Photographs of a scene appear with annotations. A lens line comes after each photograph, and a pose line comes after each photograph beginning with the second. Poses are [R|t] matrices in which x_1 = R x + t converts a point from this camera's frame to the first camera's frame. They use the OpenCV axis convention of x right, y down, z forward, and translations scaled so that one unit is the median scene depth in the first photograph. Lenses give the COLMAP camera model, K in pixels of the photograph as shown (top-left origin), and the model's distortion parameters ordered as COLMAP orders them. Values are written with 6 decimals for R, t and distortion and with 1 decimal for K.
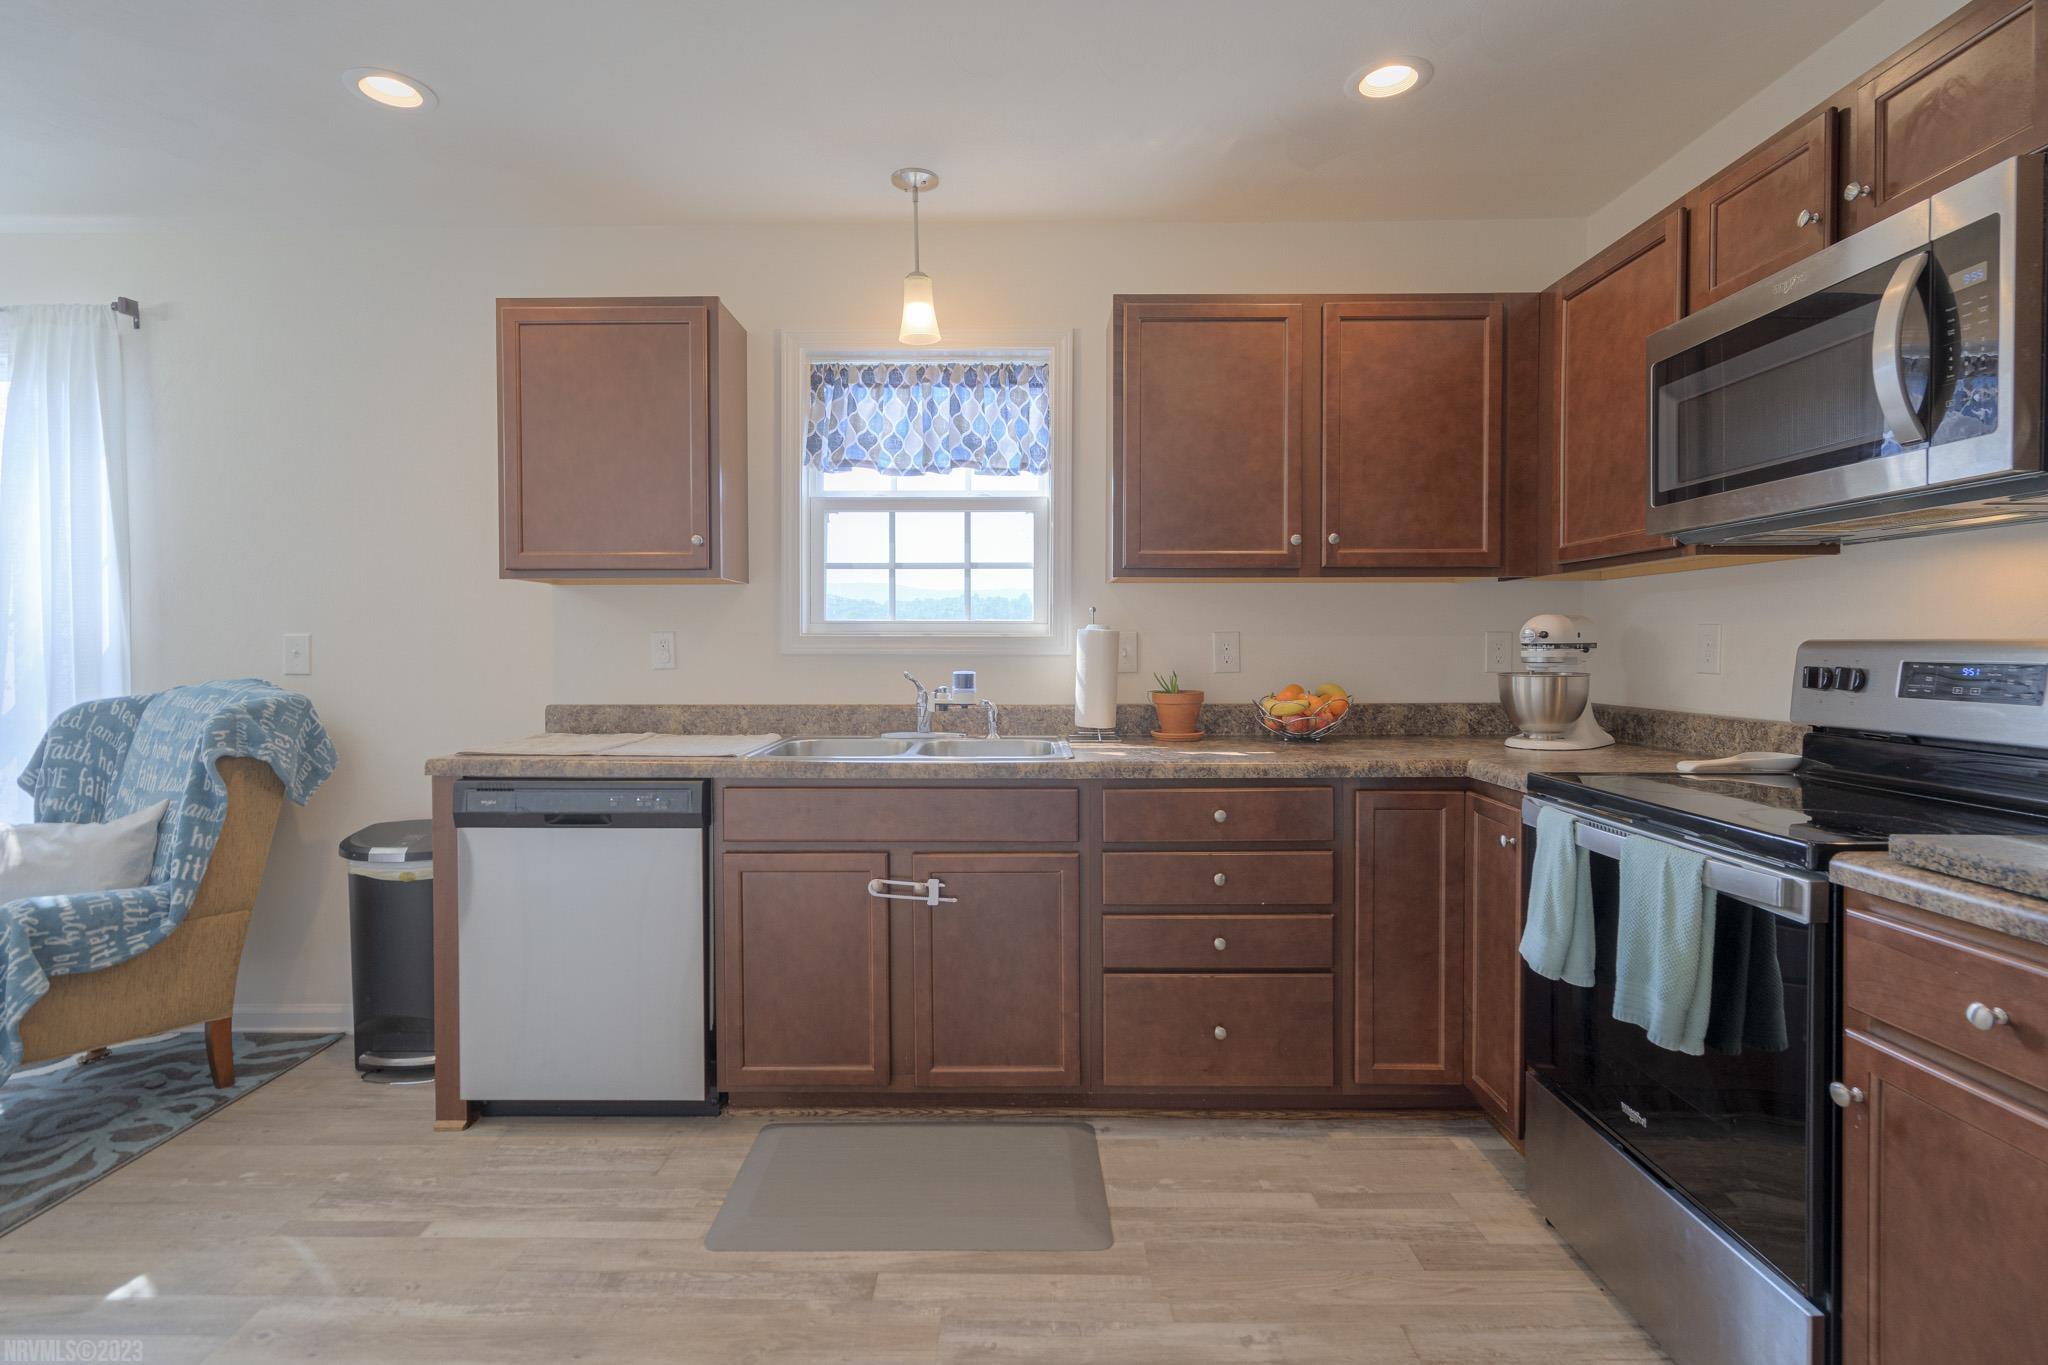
lens RADIAL K [[990.8, 0, 1013.5], [0, 990.8, 660.7], [0, 0, 1]] dist [0.000256, 0.000209]
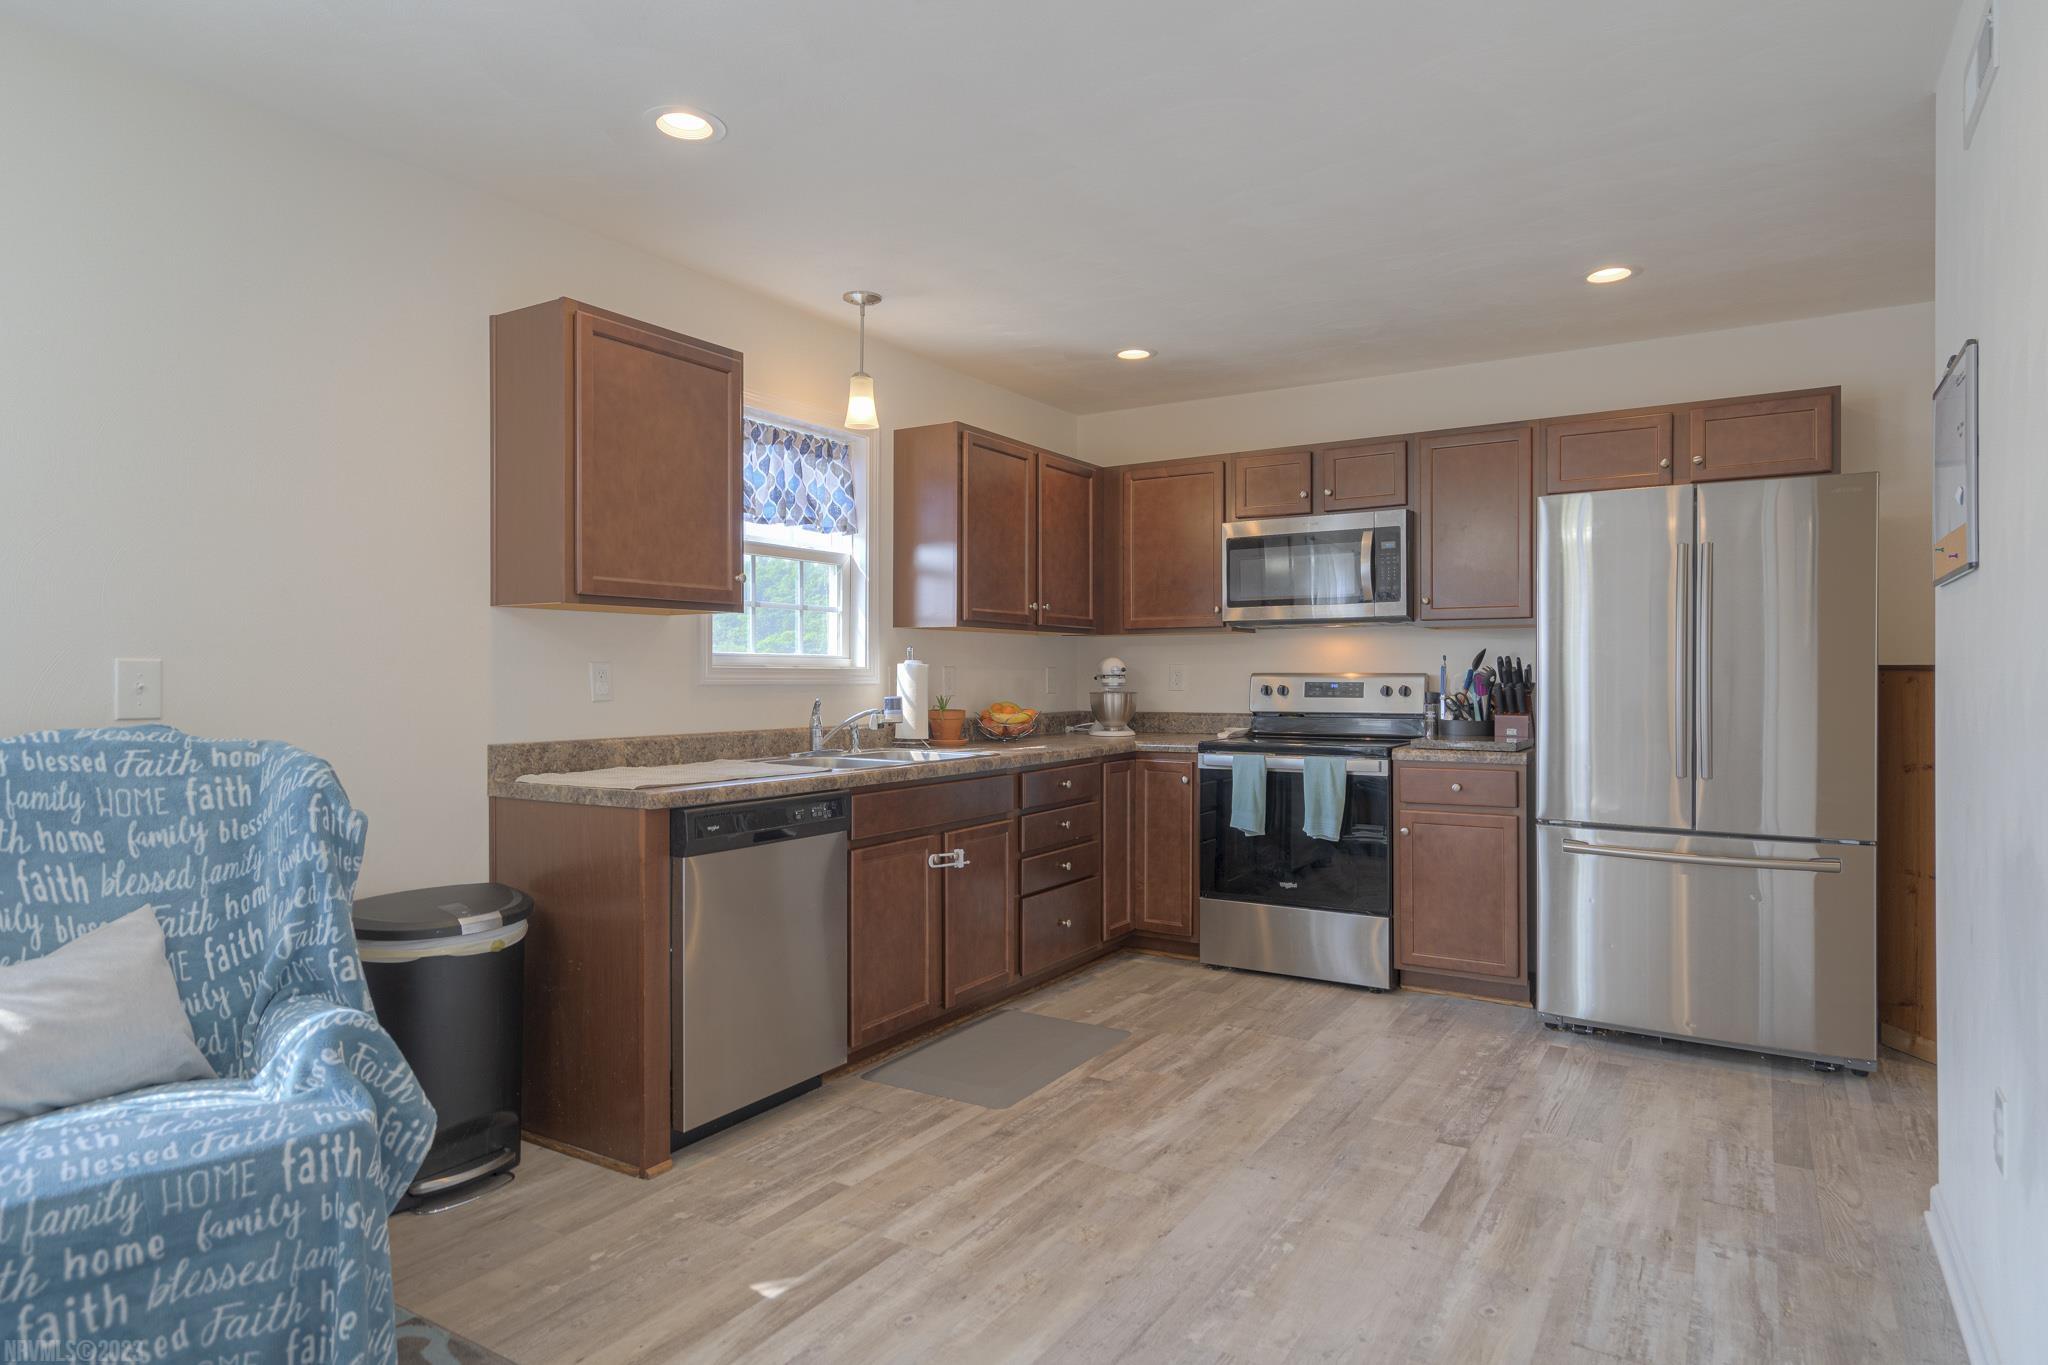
lens RADIAL K [[1167.3, 0, 1028.3], [0, 1167.3, 677.5], [0, 0, 1]] dist [0.004924, 0.000604]
pose [[0.521258, -0.001220, 0.853398, -1.381615], [0.016129, 0.999834, -0.008422, 0.002211], [-0.853247, 0.018155, 0.521191, 0.085546]]
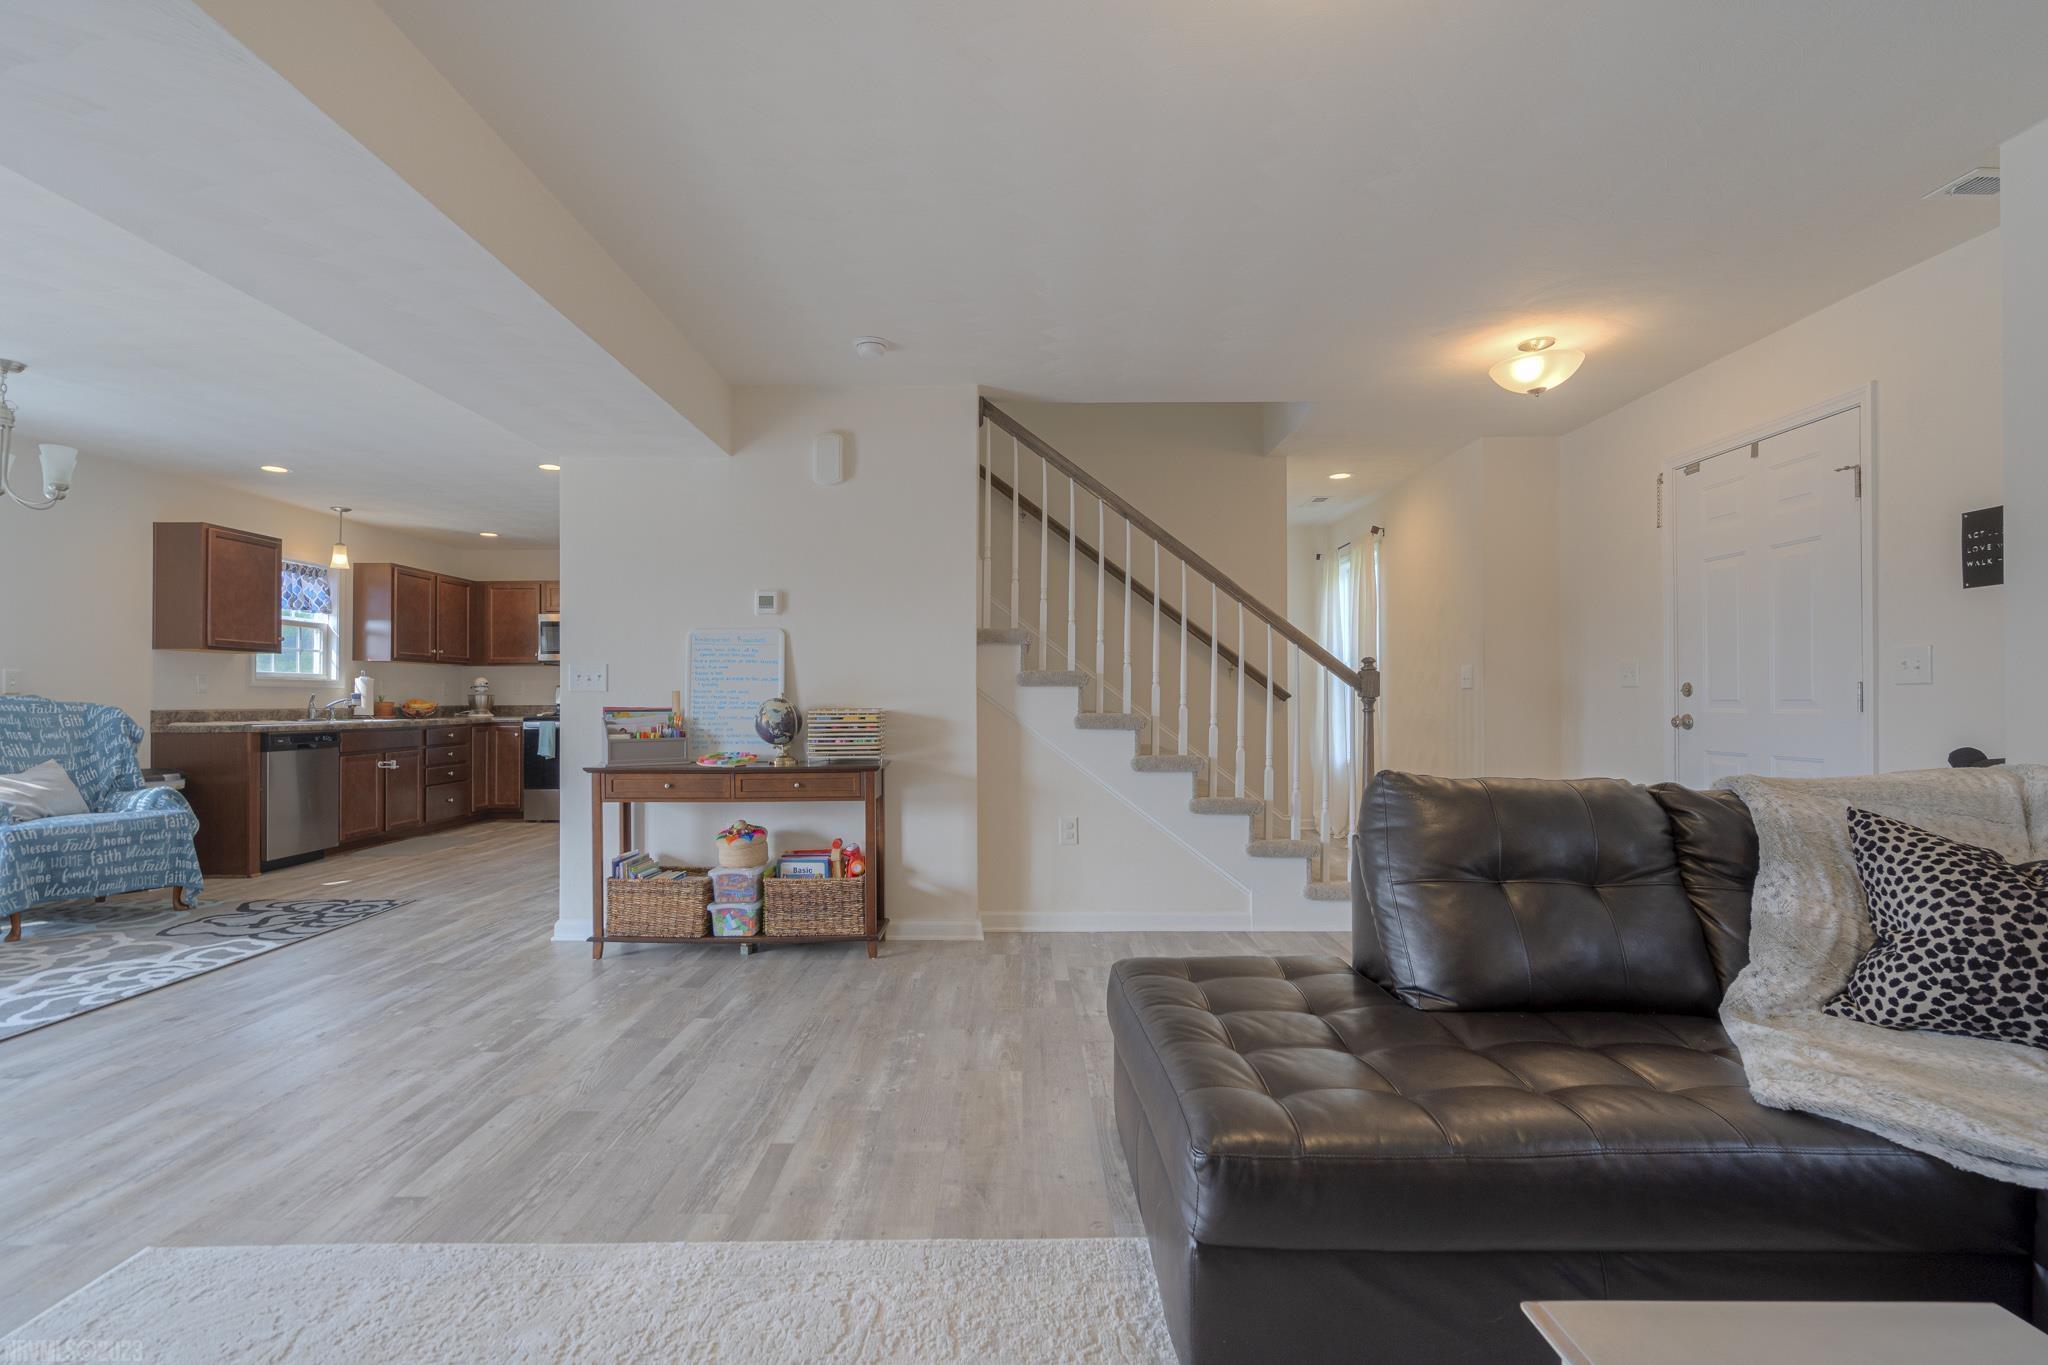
lens RADIAL K [[954.9, 0, 1013.4], [0, 954.9, 687.9], [0, 0, 1]] dist [-0.002392, -0.000339]
pose [[0.007396, 0.012989, 0.999888, -2.970085], [0.021335, 0.999686, -0.013144, 0.077900], [-0.999745, 0.021430, 0.007117, -0.916740]]
